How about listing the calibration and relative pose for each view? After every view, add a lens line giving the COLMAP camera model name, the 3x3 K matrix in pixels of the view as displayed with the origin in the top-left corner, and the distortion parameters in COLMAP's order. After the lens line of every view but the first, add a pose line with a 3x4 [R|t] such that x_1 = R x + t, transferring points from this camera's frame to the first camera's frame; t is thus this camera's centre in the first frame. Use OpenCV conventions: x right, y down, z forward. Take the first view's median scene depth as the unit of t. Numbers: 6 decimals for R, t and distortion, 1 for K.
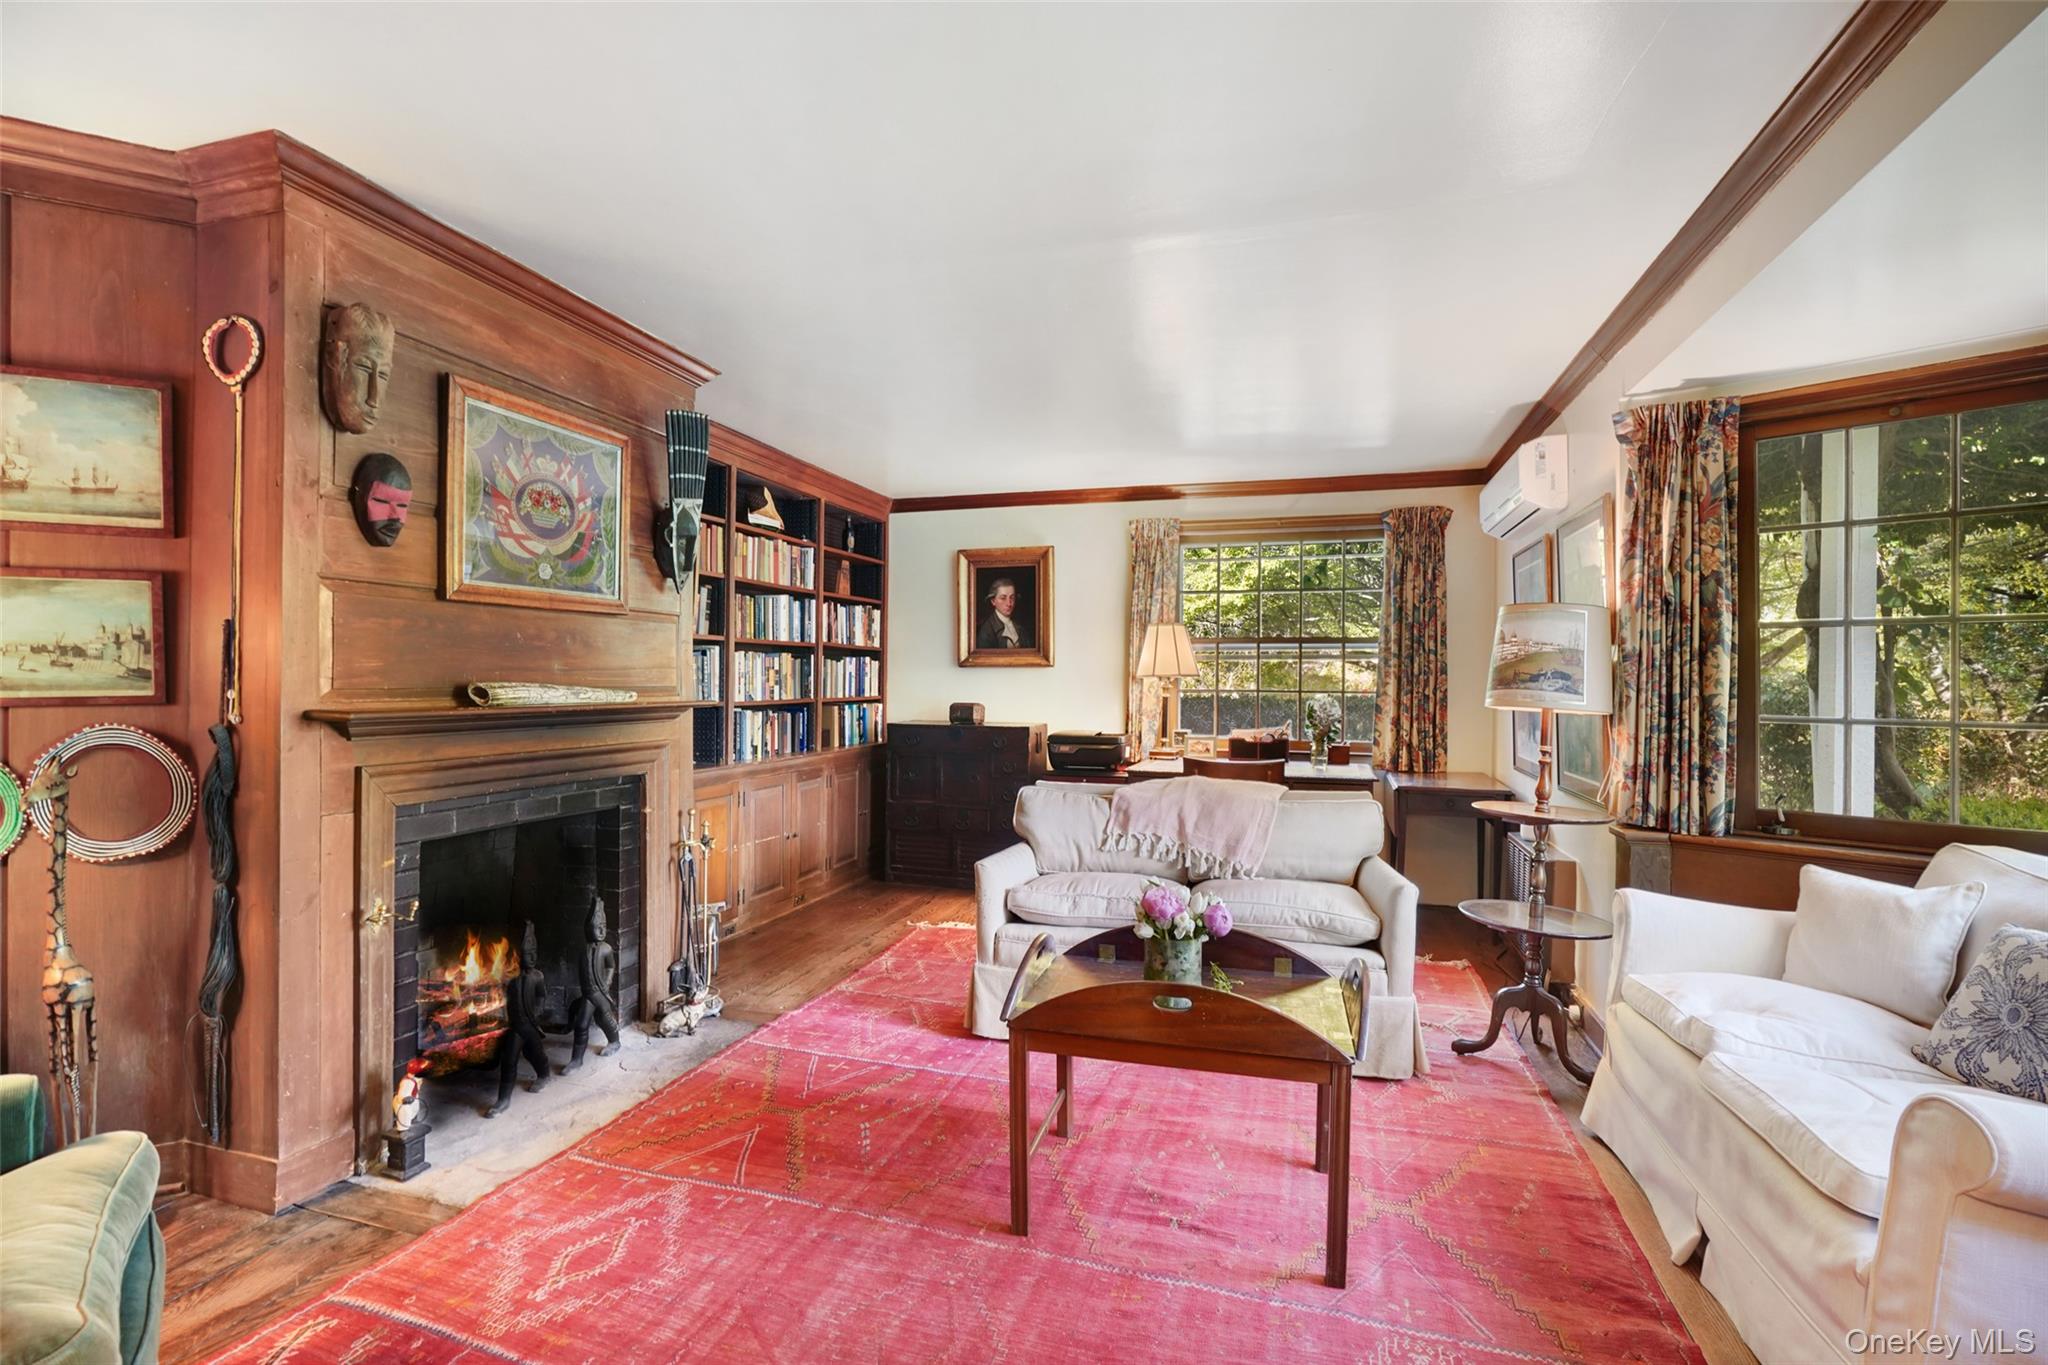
lens RADIAL K [[939.6, 0, 1018.8], [0, 939.6, 679.2], [0, 0, 1]] dist [-0.008463, 0.001941]
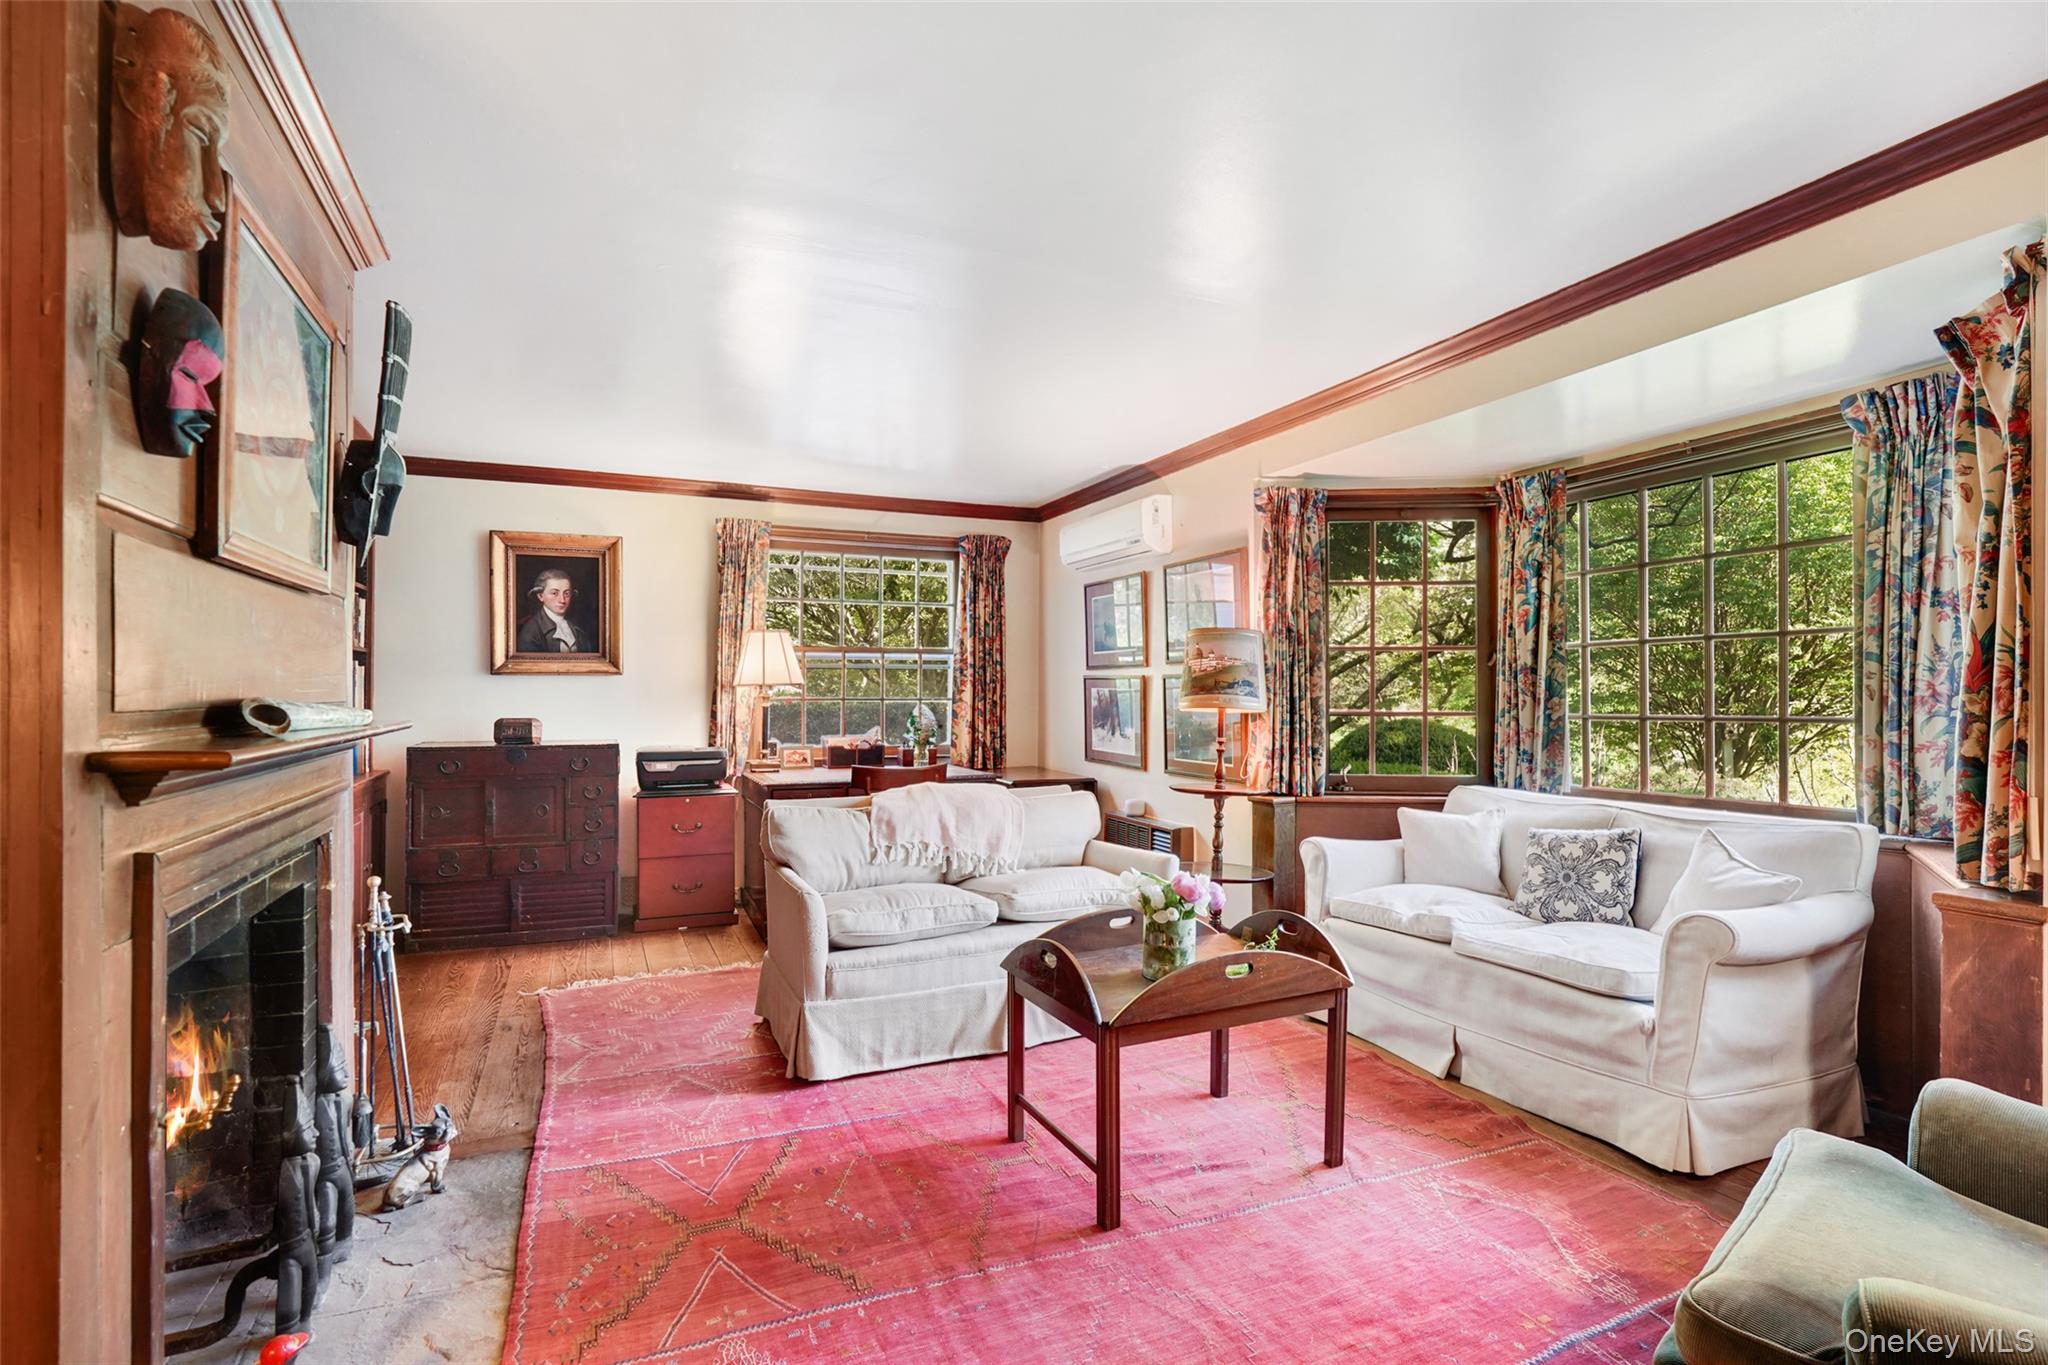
lens RADIAL K [[939.6, 0, 1006.6], [0, 939.6, 691.1], [0, 0, 1]] dist [-0.011594, 0.000960]
pose [[0.765895, -0.006854, 0.642930, -0.435046], [0.004693, 0.999976, 0.005071, -0.001147], [-0.642949, -0.000866, 0.765909, 0.169556]]
